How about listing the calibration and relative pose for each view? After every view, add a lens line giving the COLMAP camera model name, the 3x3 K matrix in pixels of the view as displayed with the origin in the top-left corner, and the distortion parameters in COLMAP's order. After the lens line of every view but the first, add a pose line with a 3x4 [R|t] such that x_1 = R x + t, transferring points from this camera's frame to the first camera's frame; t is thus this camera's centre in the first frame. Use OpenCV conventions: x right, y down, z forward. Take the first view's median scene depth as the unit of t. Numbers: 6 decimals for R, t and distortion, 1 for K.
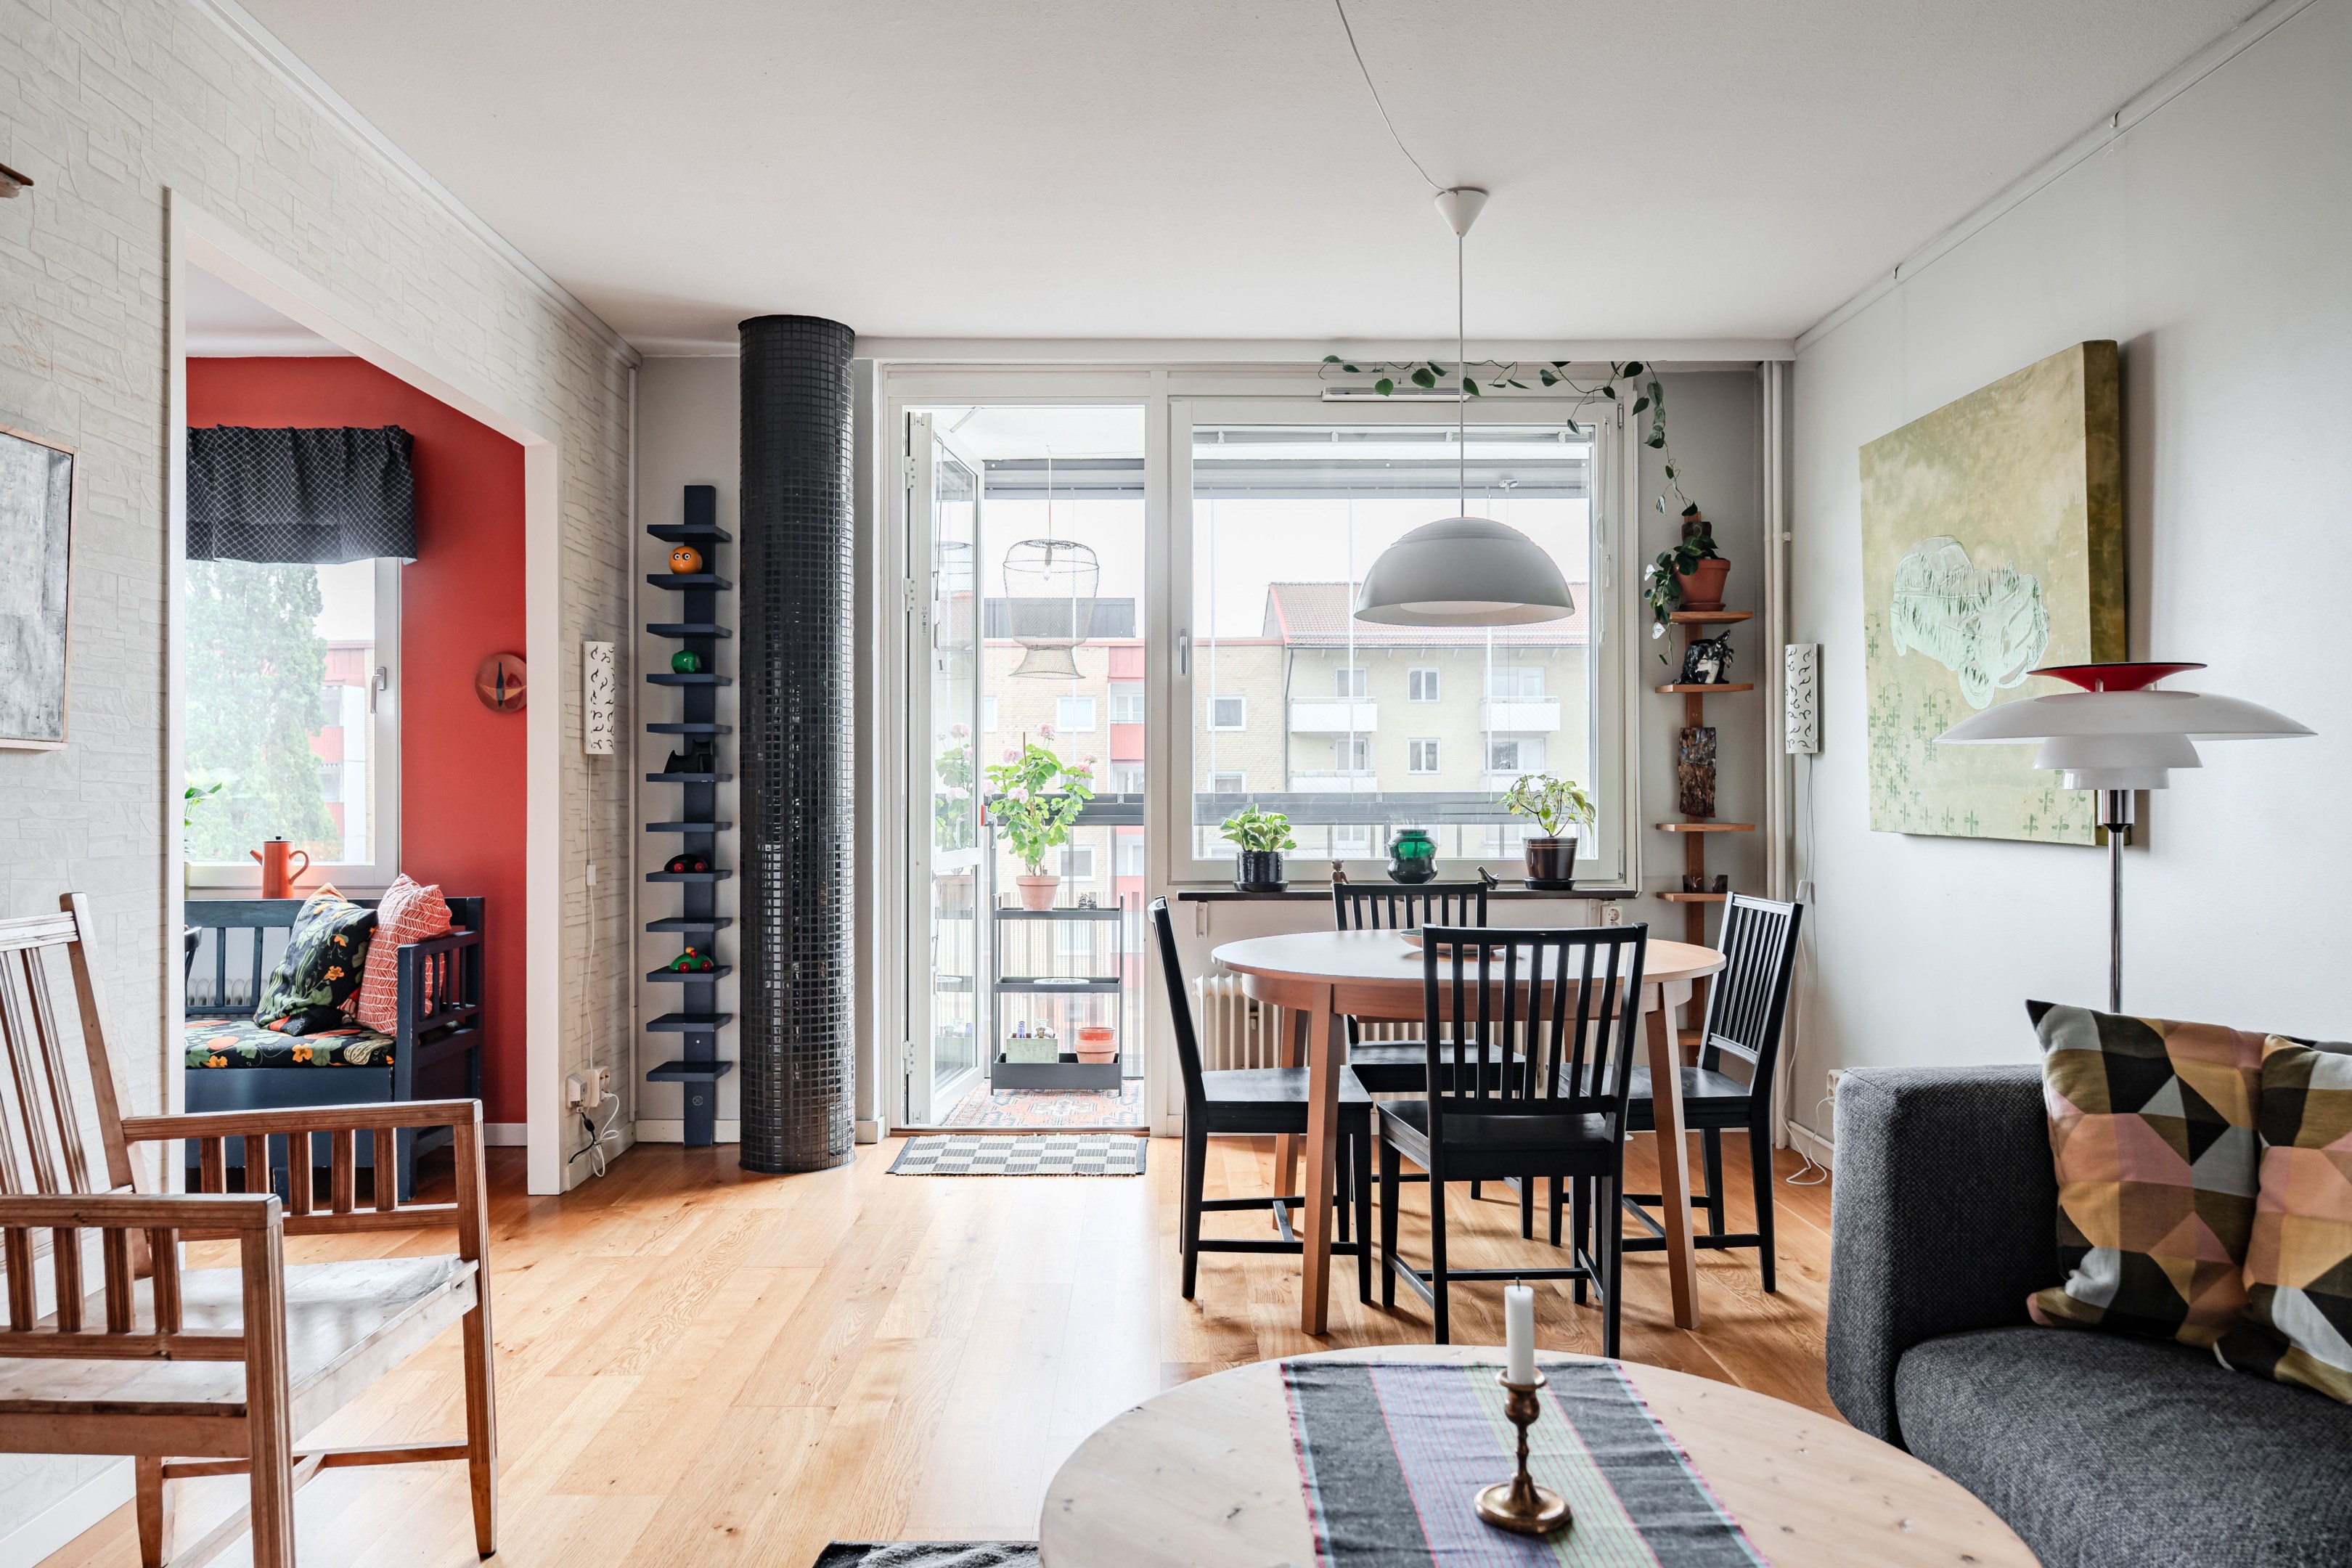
lens RADIAL K [[1679.0, 0, 1170.7], [0, 1679.0, 789.9], [0, 0, 1]] dist [-0.008225, -0.001615]
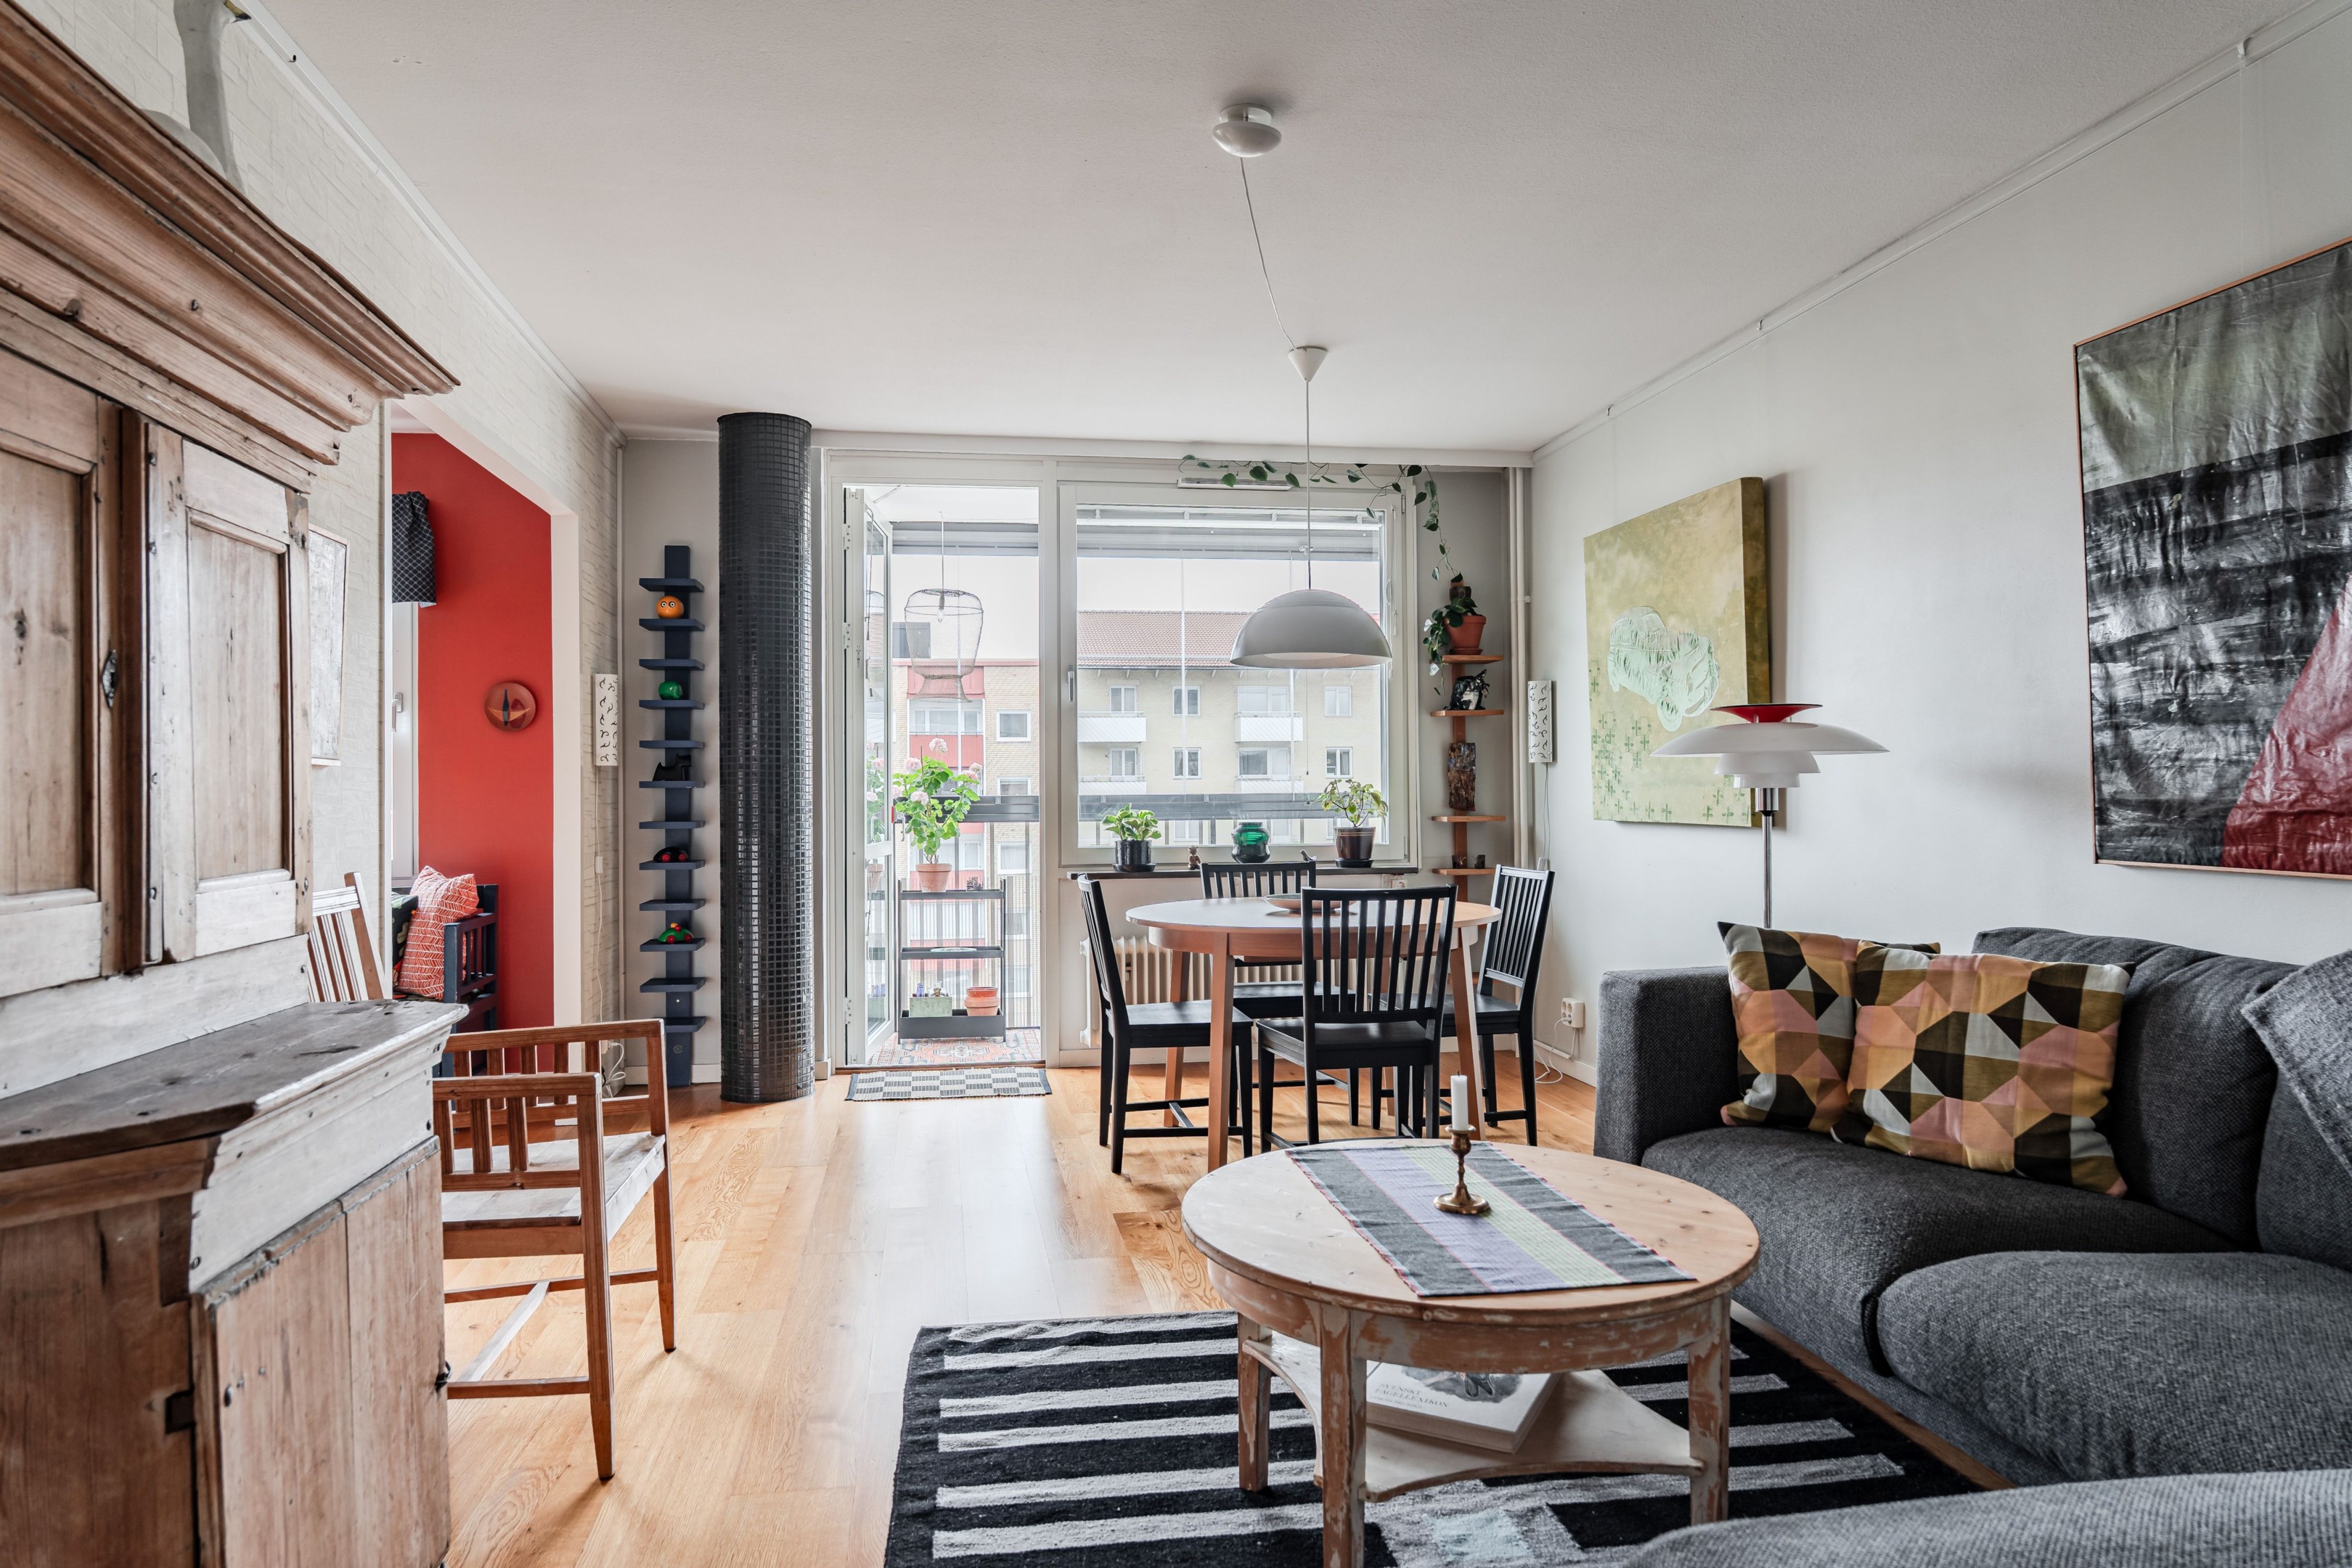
lens RADIAL K [[1497.7, 0, 1177.7], [0, 1497.7, 784.1], [0, 0, 1]] dist [-0.008472, -0.000291]
pose [[0.989036, -0.004669, 0.147602, -0.091790], [0.005563, 0.999969, -0.005646, 0.000540], [-0.147571, 0.006406, 0.989031, -0.146477]]
